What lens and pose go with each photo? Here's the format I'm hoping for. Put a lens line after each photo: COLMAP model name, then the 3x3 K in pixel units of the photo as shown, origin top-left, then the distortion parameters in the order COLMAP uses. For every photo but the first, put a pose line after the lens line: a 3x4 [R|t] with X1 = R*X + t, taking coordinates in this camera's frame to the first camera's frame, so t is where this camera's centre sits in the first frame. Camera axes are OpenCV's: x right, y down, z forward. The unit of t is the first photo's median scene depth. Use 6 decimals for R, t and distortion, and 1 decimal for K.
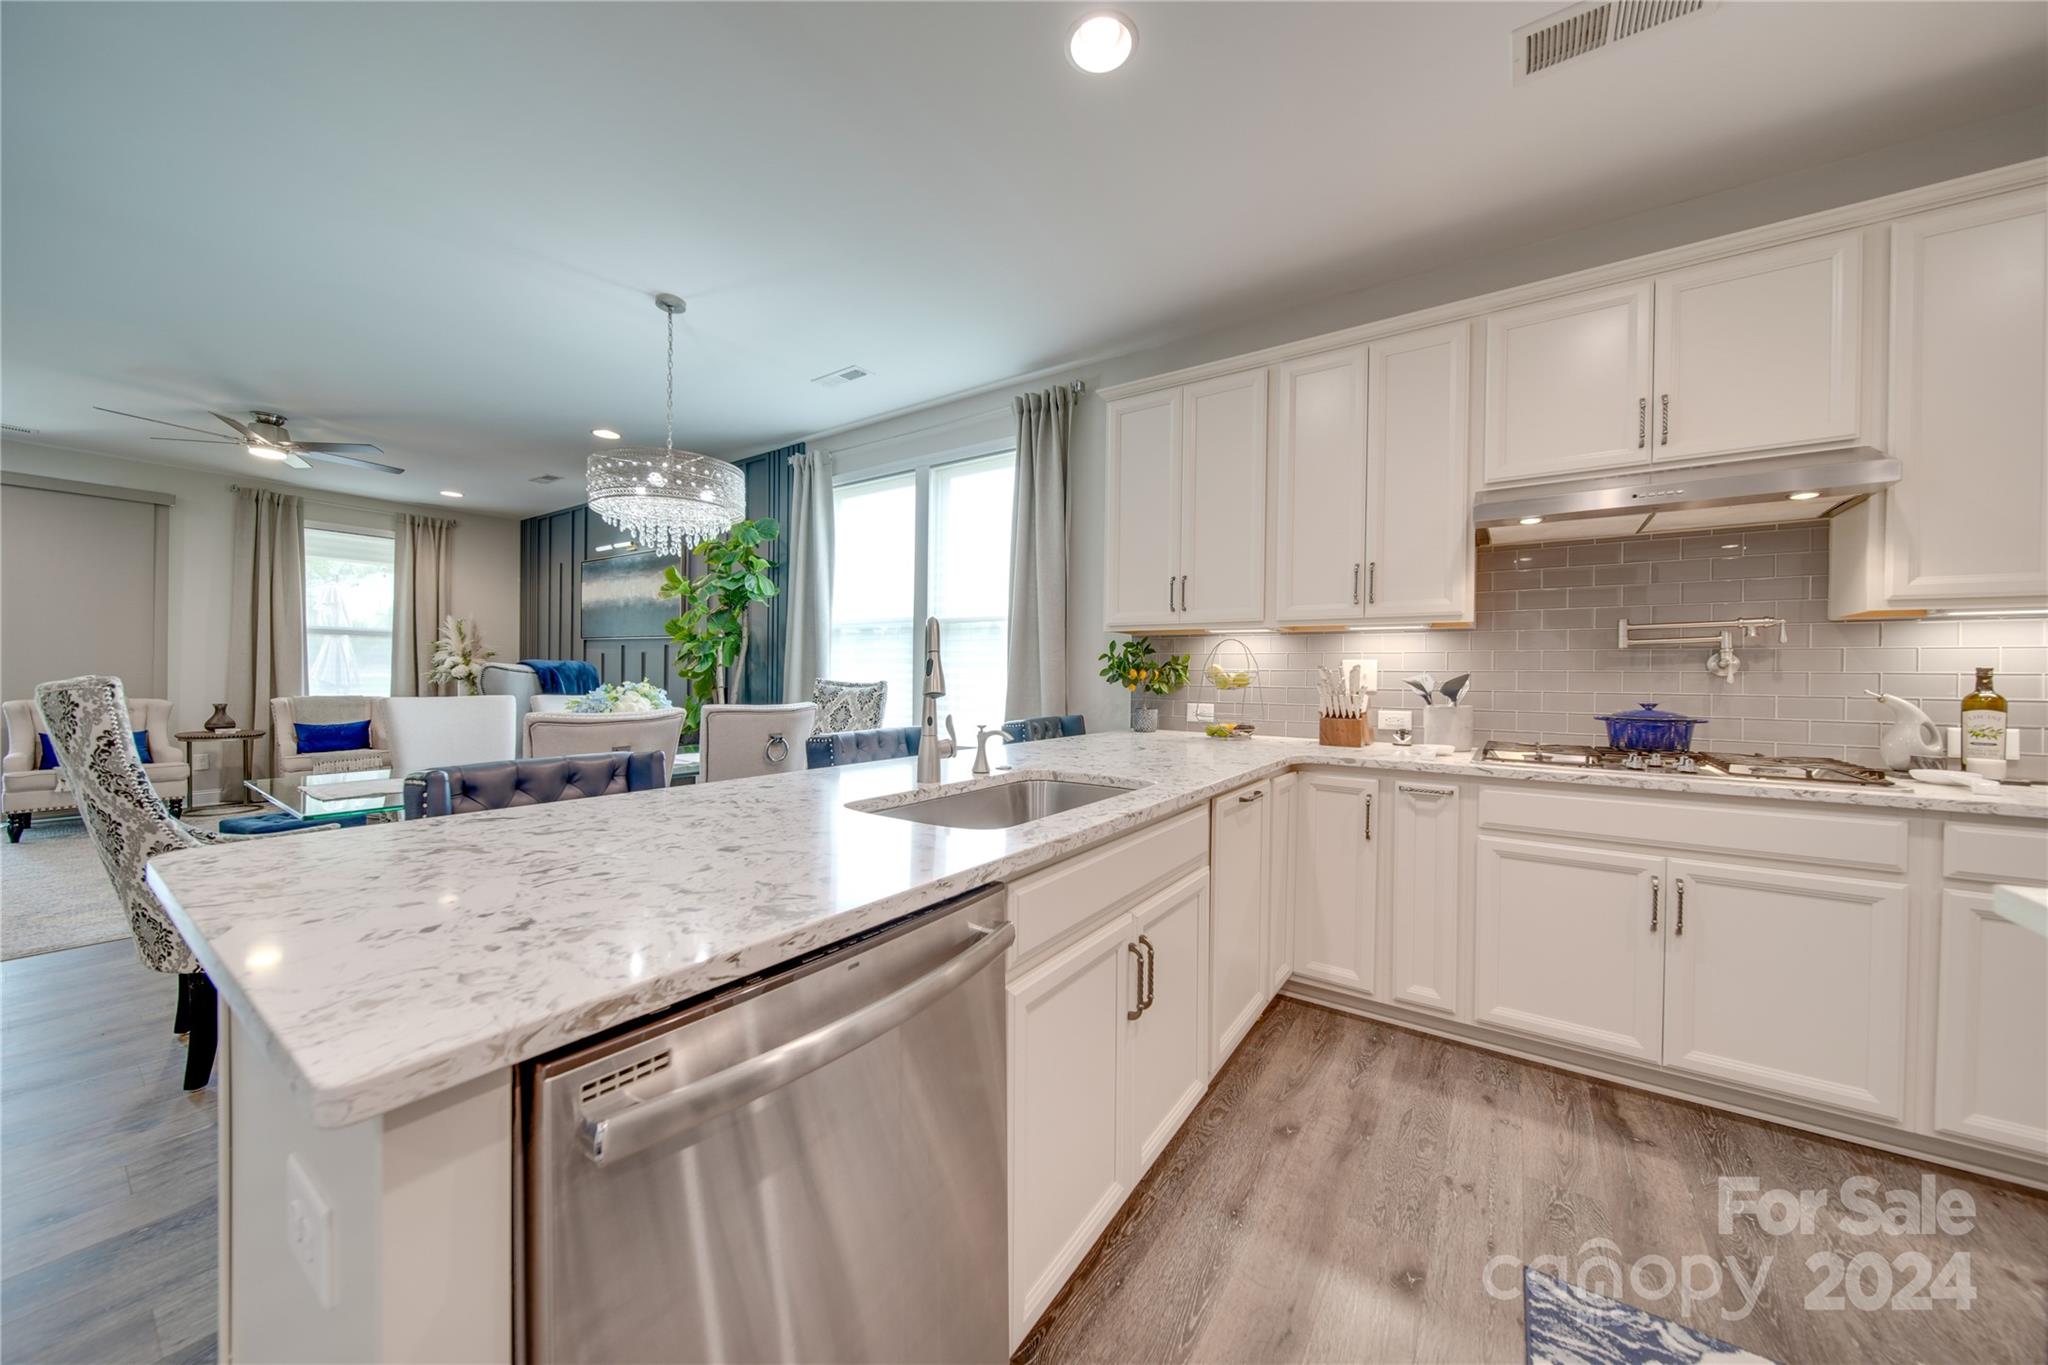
lens RADIAL K [[708.2, 0, 1024.1], [0, 708.2, 680.5], [0, 0, 1]] dist [0.000949, -0.001475]
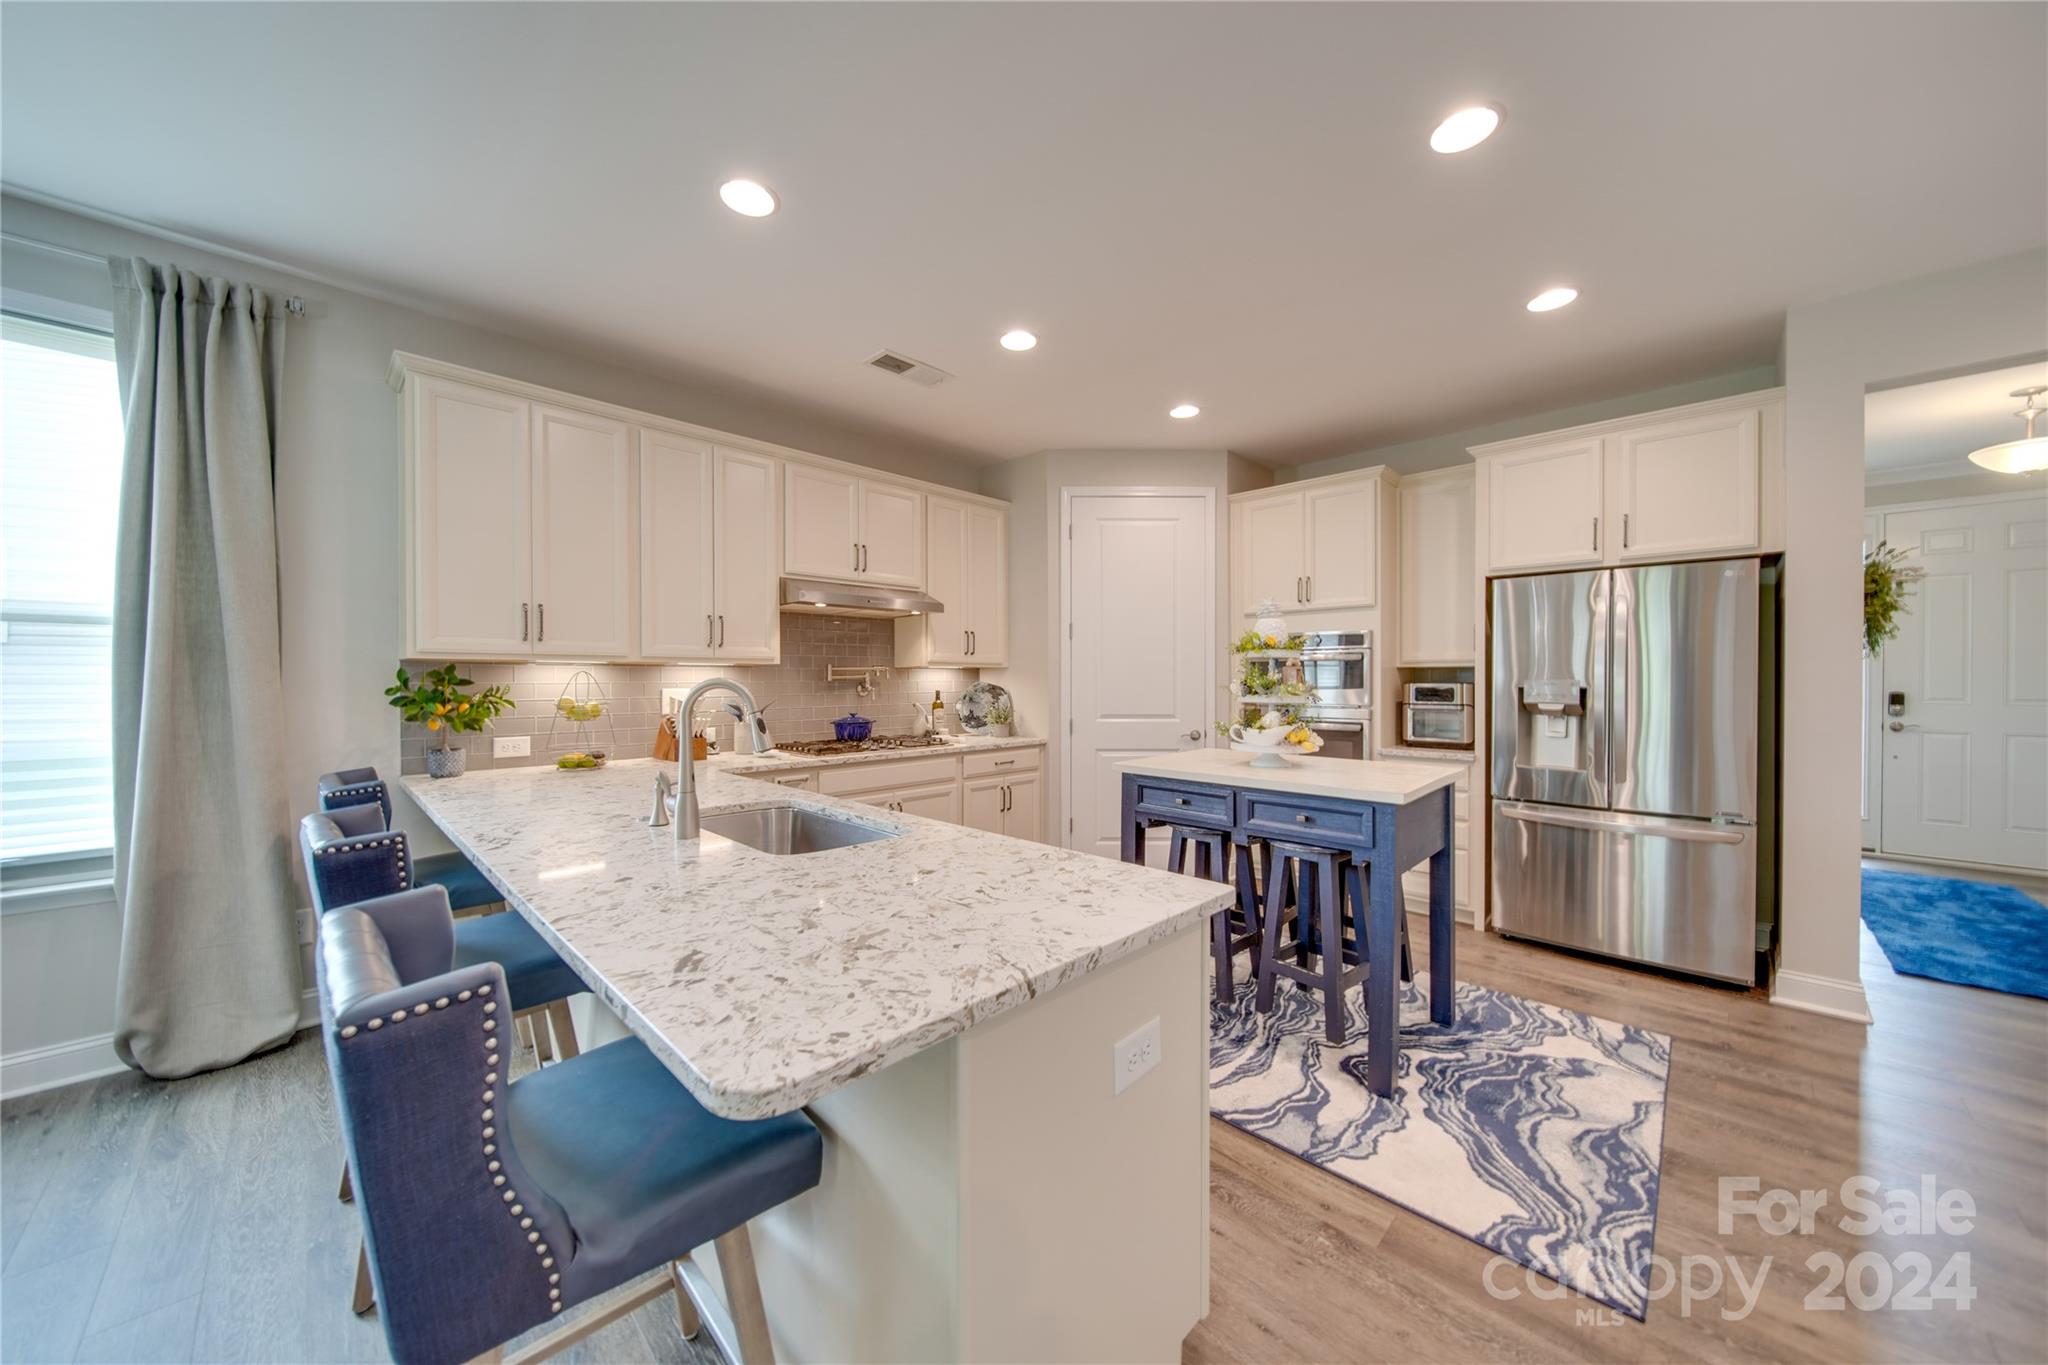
lens RADIAL K [[708.2, 0, 1024.4], [0, 708.2, 682.9], [0, 0, 1]] dist [0.000949, -0.001475]
pose [[0.170845, -0.019042, 0.985114, -0.646470], [0.008646, 0.999804, 0.017827, -0.057575], [-0.985260, 0.005471, 0.170976, 0.213555]]
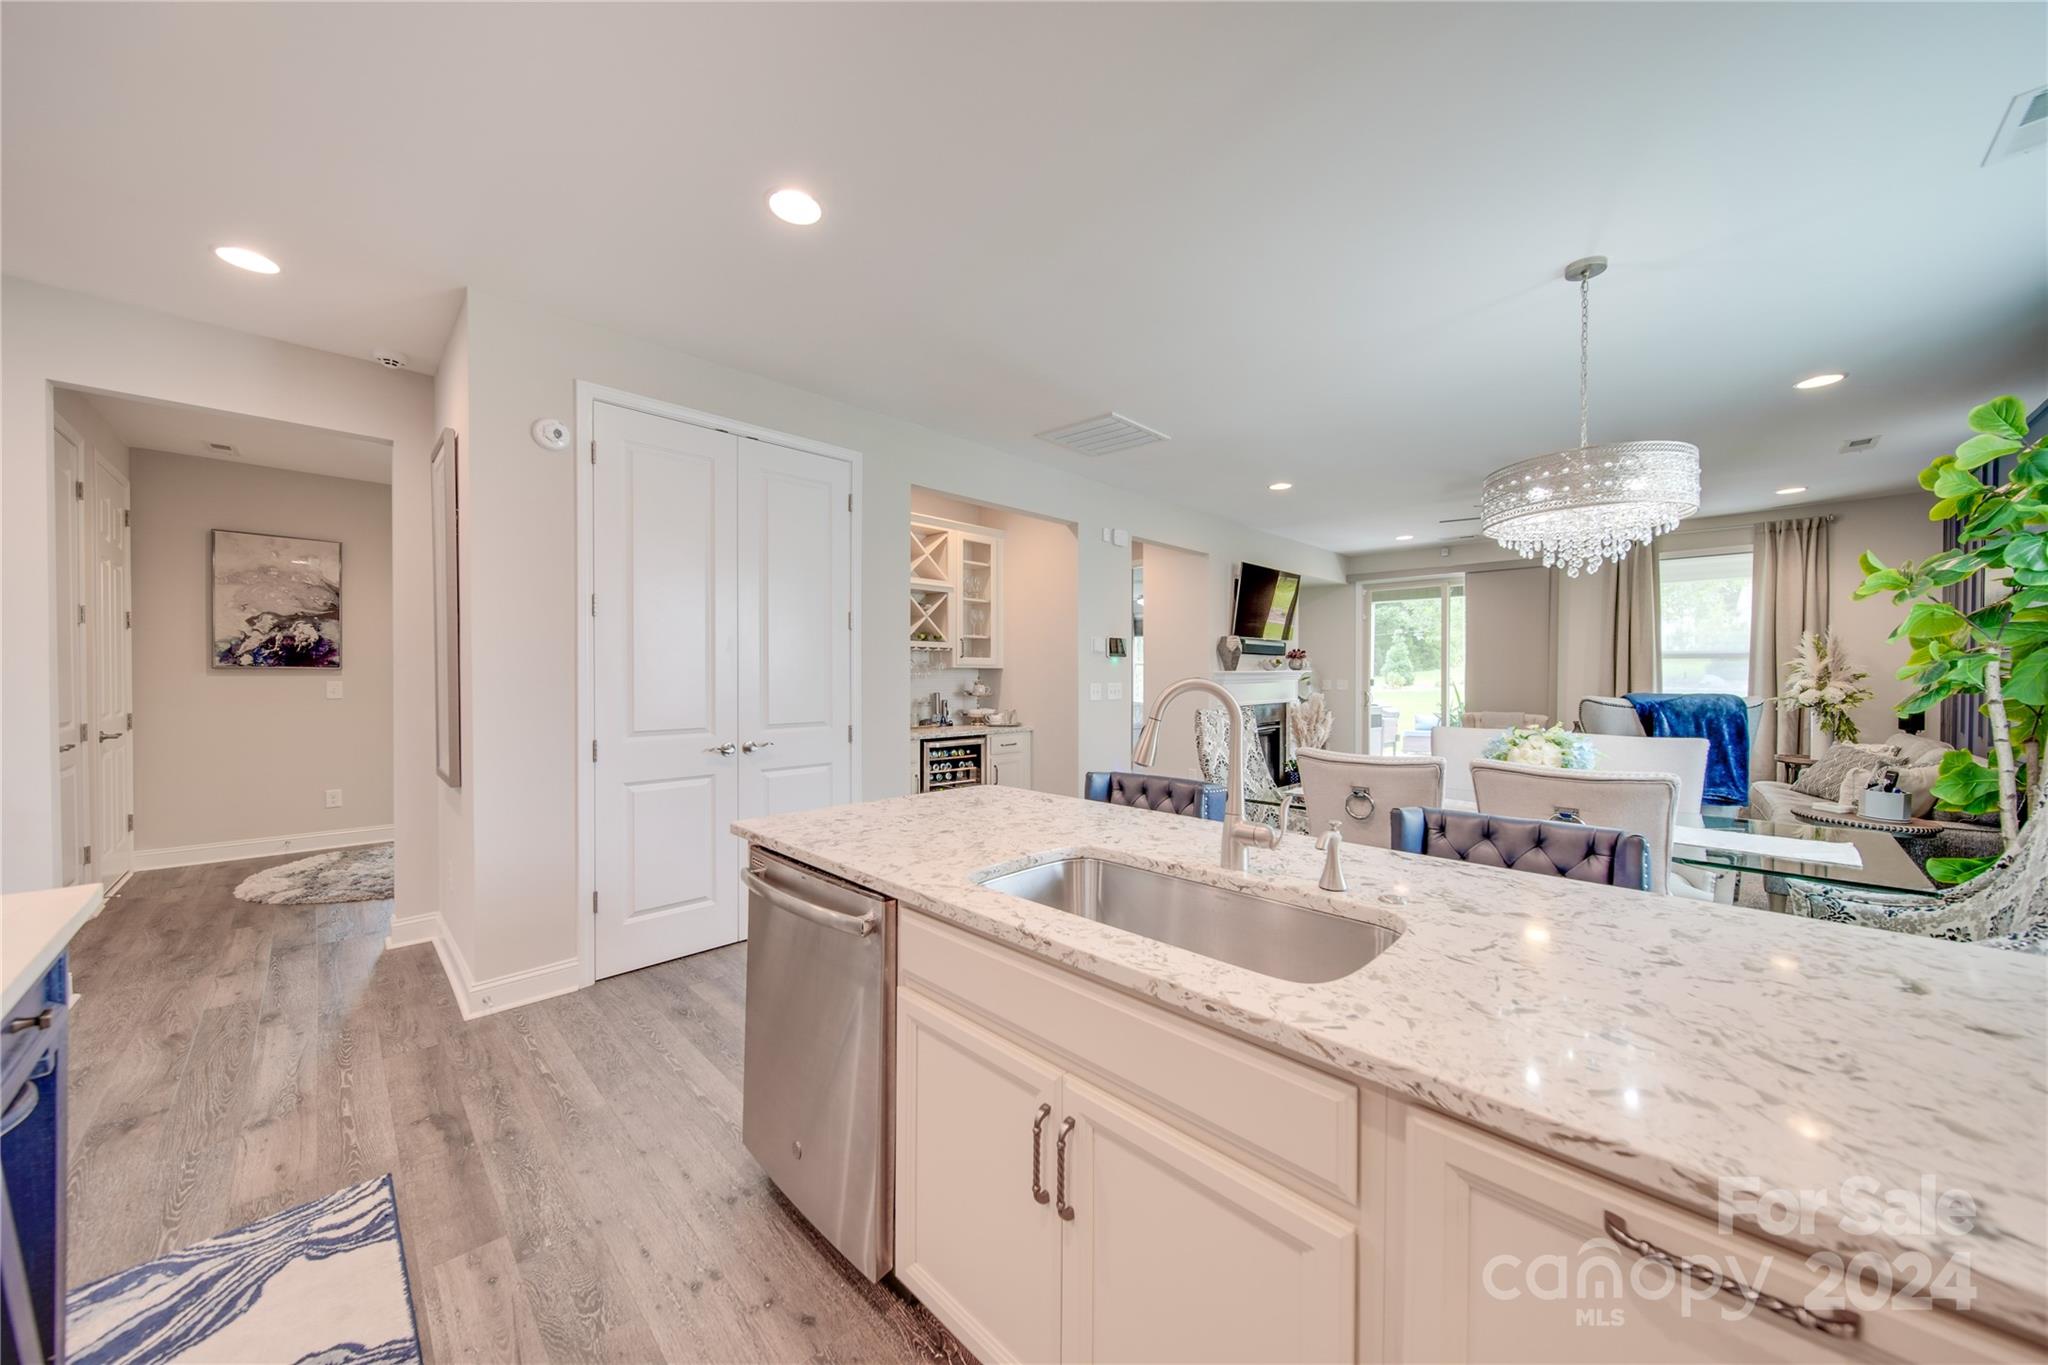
lens RADIAL K [[708.2, 0, 1025.2], [0, 708.2, 680.4], [0, 0, 1]] dist [0.000949, -0.001475]
pose [[-0.177127, -0.002692, -0.984184, 0.463935], [-0.012406, 0.999923, -0.000502, -0.049107], [0.984110, 0.012121, -0.177147, 0.553693]]
